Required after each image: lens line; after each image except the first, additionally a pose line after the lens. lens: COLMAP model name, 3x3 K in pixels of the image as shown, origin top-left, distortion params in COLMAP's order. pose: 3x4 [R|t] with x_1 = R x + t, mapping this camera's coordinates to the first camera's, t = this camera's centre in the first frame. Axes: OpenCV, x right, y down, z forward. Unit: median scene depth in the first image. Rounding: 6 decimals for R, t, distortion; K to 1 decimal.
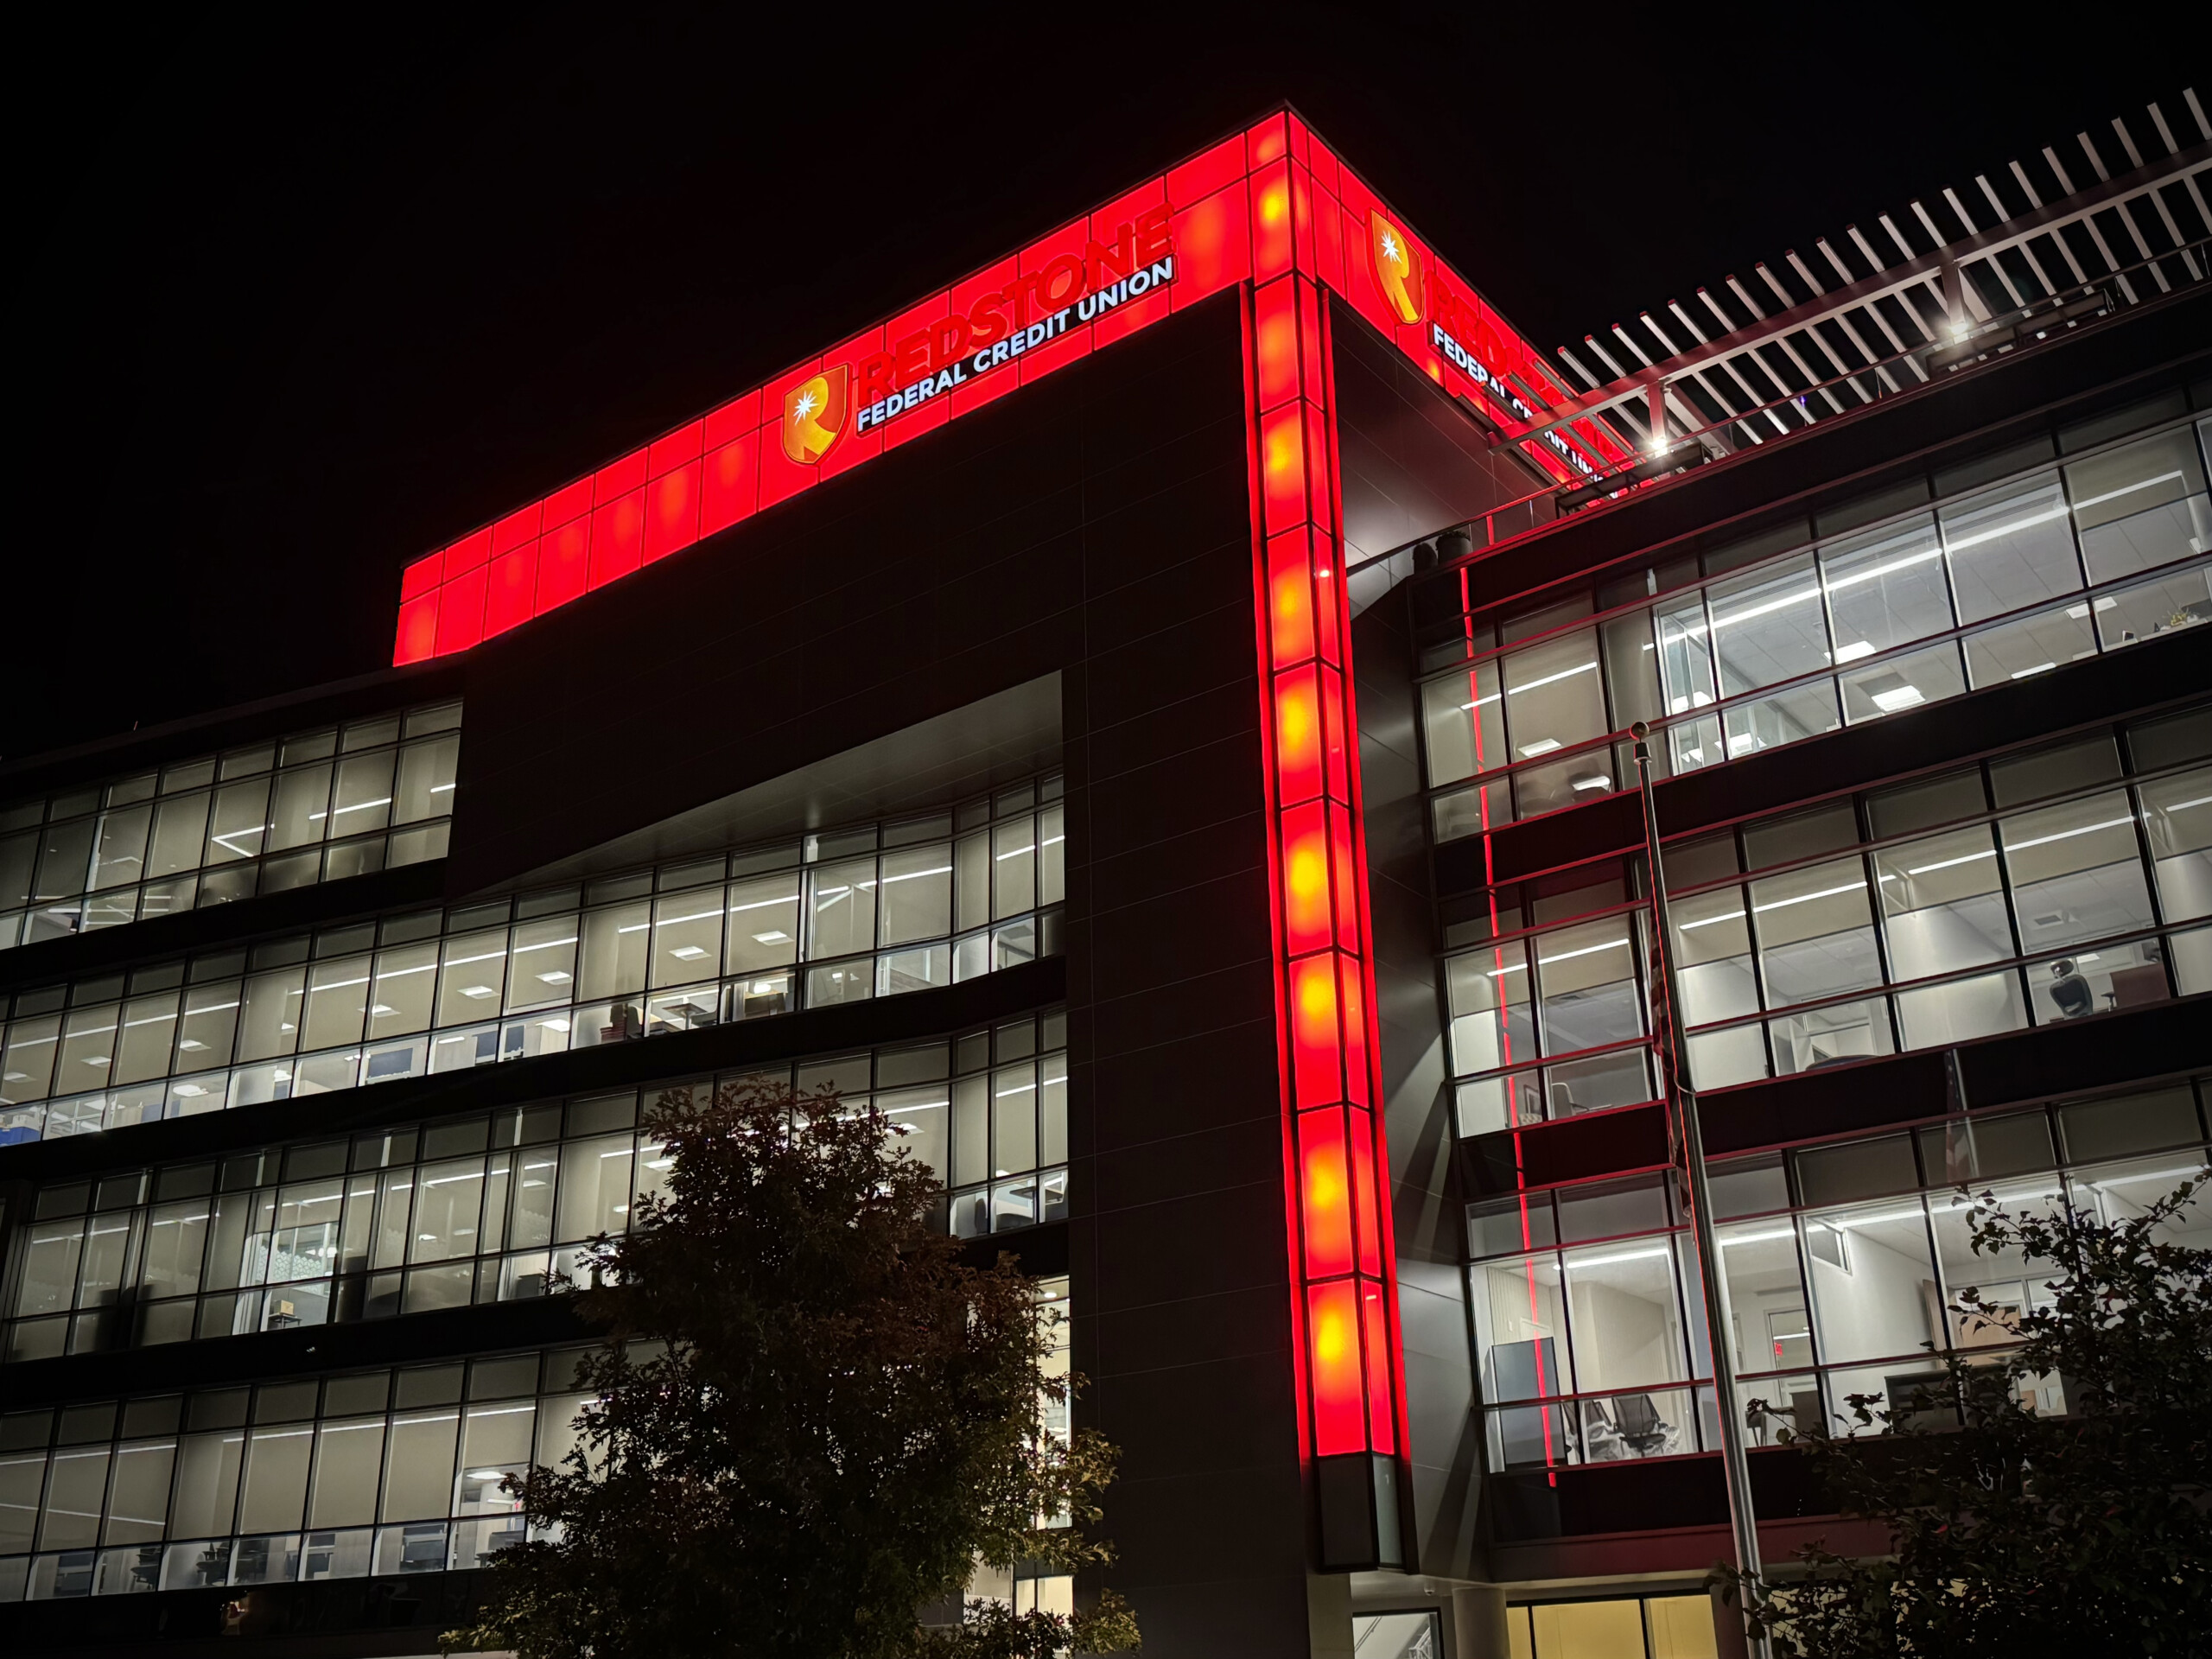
lens RADIAL K [[2177.5, 0, 1099.7], [0, 2177.5, 837.8], [0, 0, 1]] dist [0.194360, -0.415295]
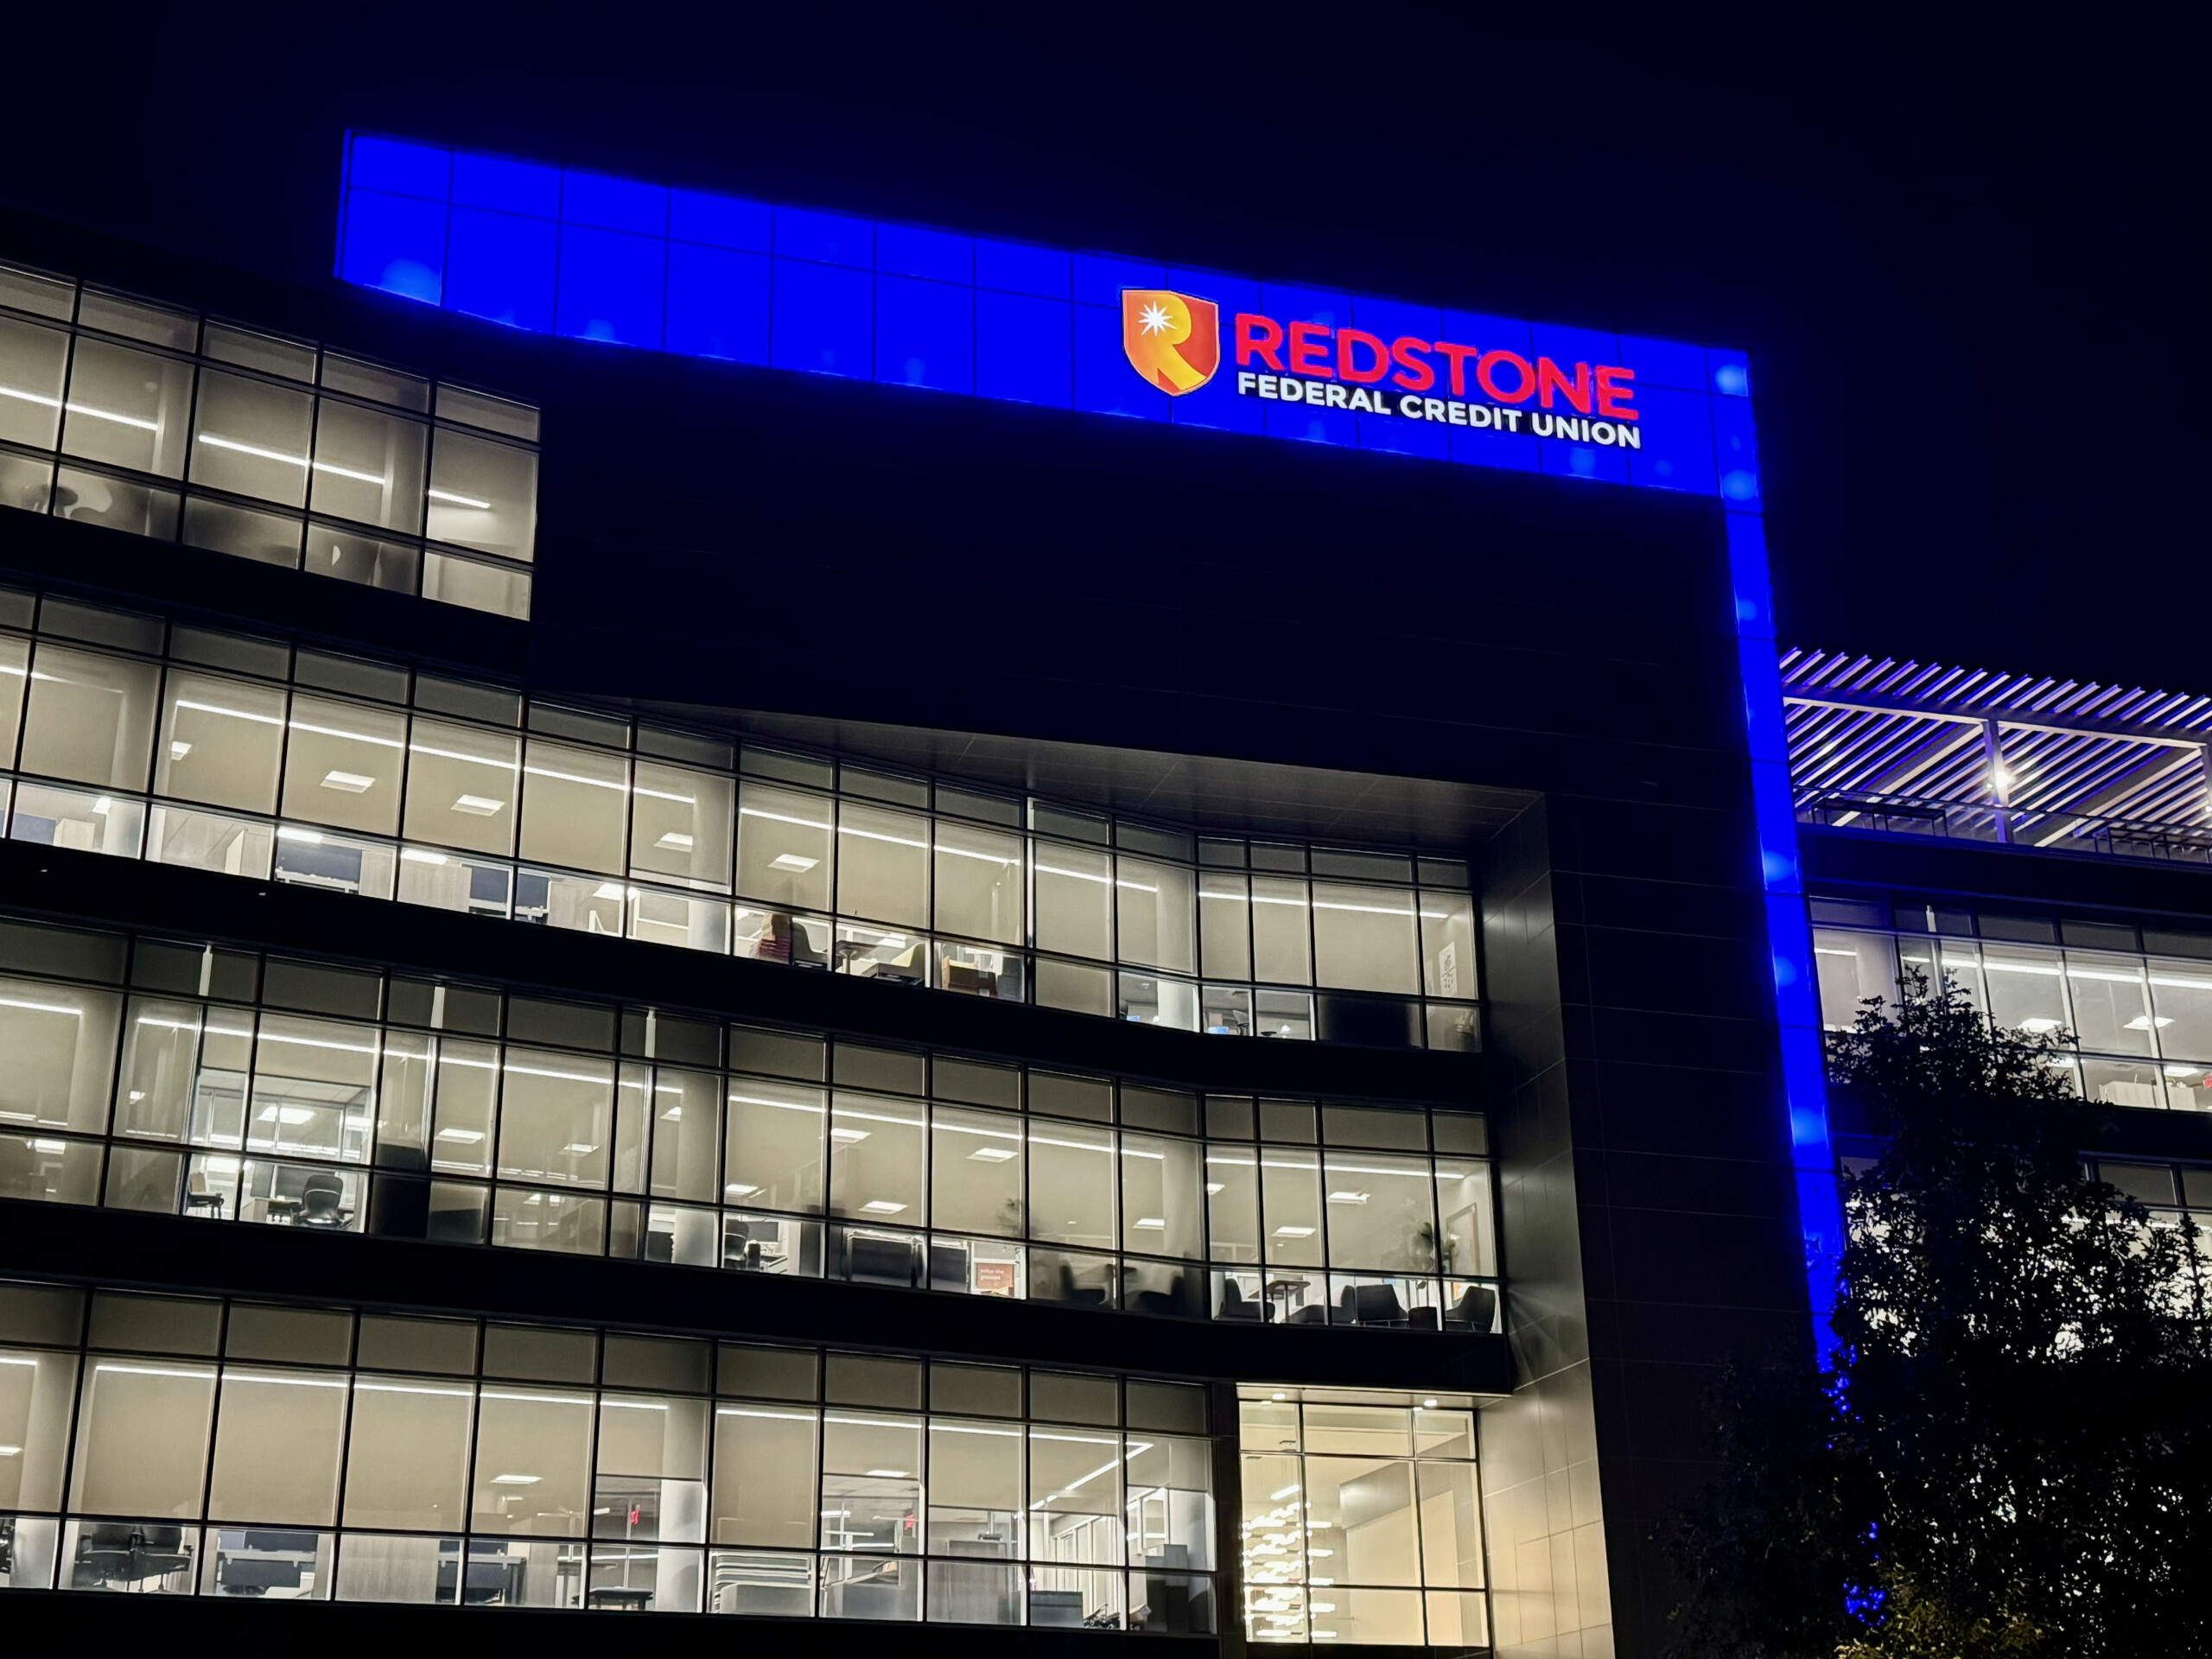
lens RADIAL K [[2811.4, 0, 1120.9], [0, 2811.4, 840.7], [0, 0, 1]] dist [0.203187, -0.430532]
pose [[0.580720, 0.305838, 0.754472, -0.919998], [-0.314484, 0.939088, -0.138615, 0.153191], [-0.750909, -0.156773, 0.641528, 0.272348]]
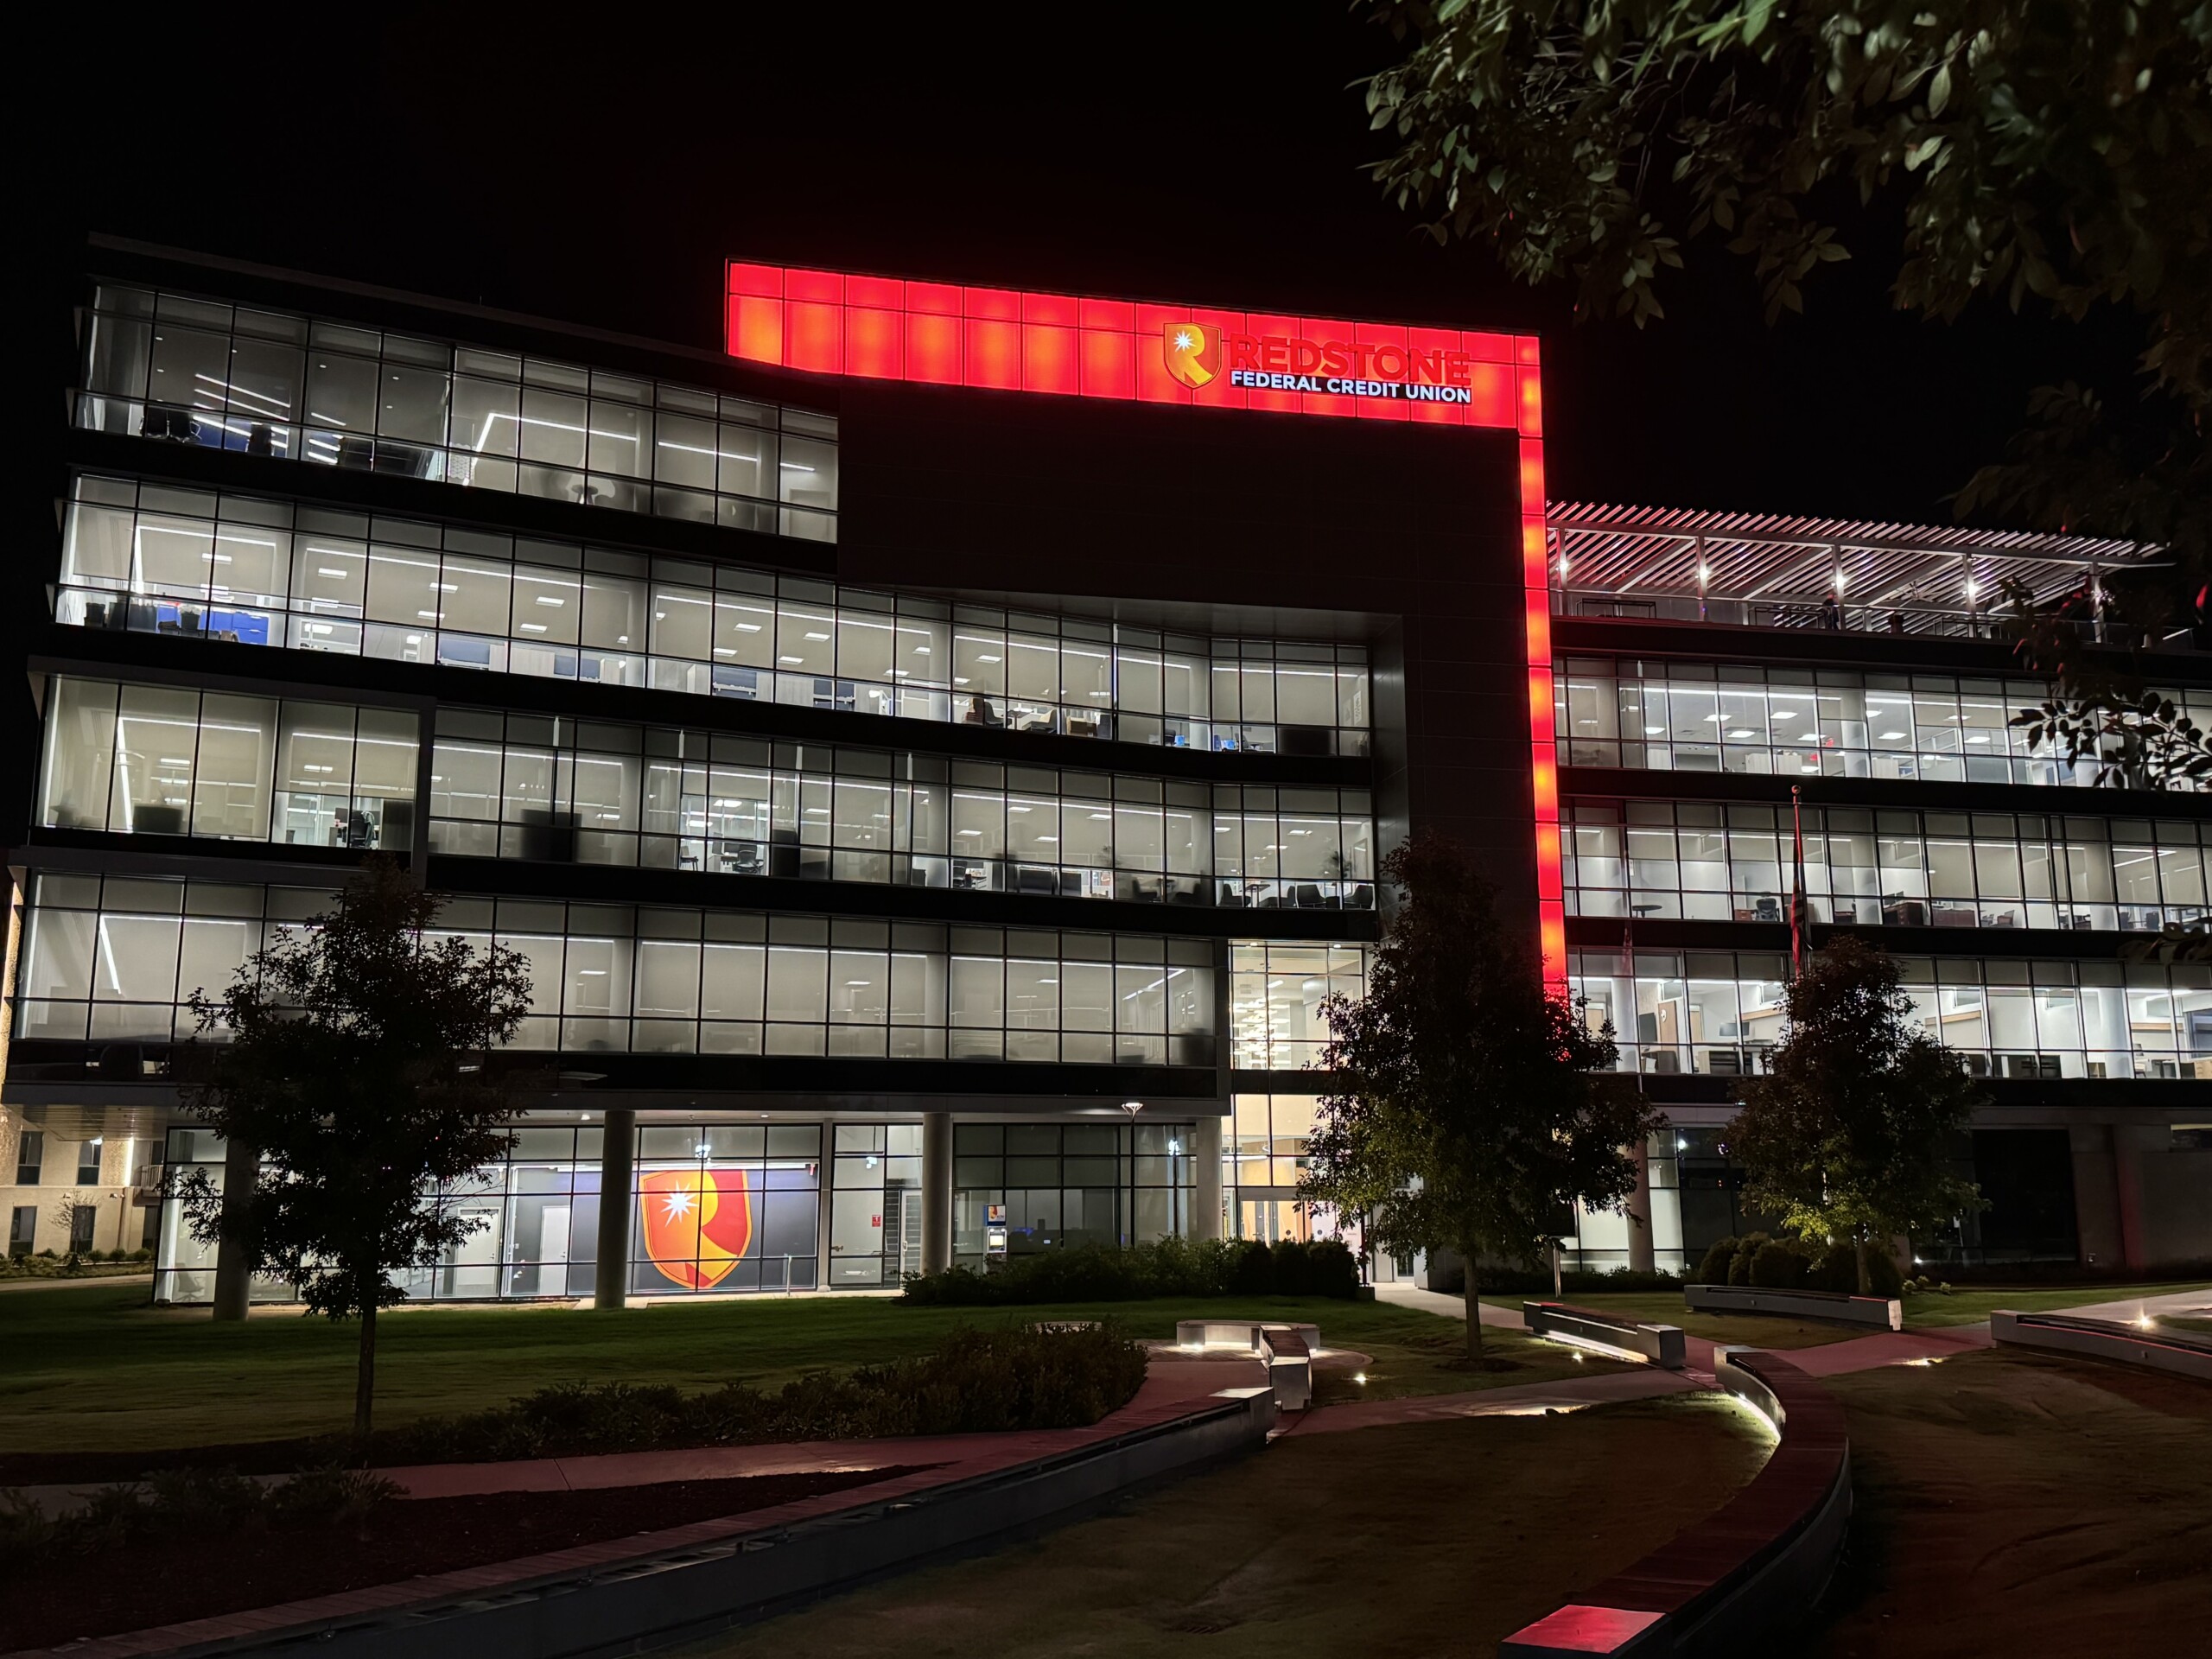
lens RADIAL K [[1894.3, 0, 1120.5], [0, 1894.3, 829.8], [0, 0, 1]] dist [0.262954, -0.657691]
pose [[0.649260, 0.164249, 0.742620, -1.087223], [-0.304036, 0.951044, 0.055466, 0.060763], [-0.697154, -0.261795, 0.667412, 0.070784]]
